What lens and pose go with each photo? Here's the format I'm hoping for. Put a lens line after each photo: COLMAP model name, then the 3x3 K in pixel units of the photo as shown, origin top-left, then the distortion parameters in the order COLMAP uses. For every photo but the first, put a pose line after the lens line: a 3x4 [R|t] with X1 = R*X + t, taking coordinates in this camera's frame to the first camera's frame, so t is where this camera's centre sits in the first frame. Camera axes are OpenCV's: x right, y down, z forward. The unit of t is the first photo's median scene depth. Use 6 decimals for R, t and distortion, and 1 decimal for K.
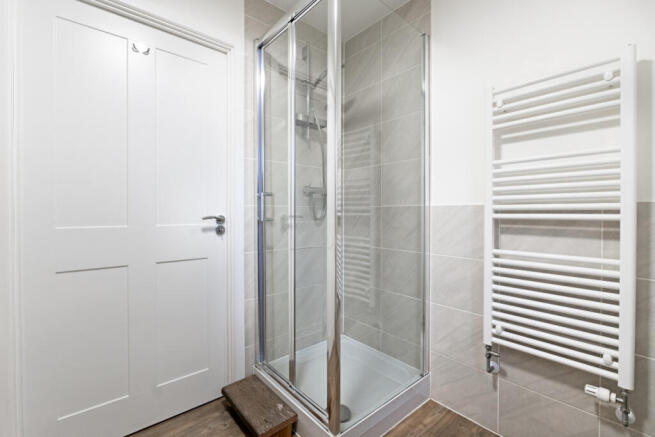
lens RADIAL K [[294.4, 0, 328.1], [0, 294.4, 215.0], [0, 0, 1]] dist [-0.000497, -0.000129]
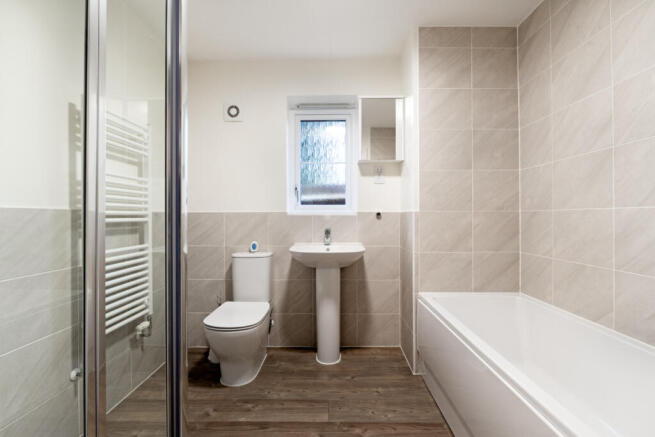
lens RADIAL K [[294.4, 0, 328.1], [0, 294.4, 215.0], [0, 0, 1]] dist [-0.000497, -0.000129]
pose [[-0.750448, 0.005272, 0.660908, -0.909452], [0.010178, 0.999942, 0.003580, -0.014284], [-0.660851, 0.009413, -0.750458, 1.468332]]
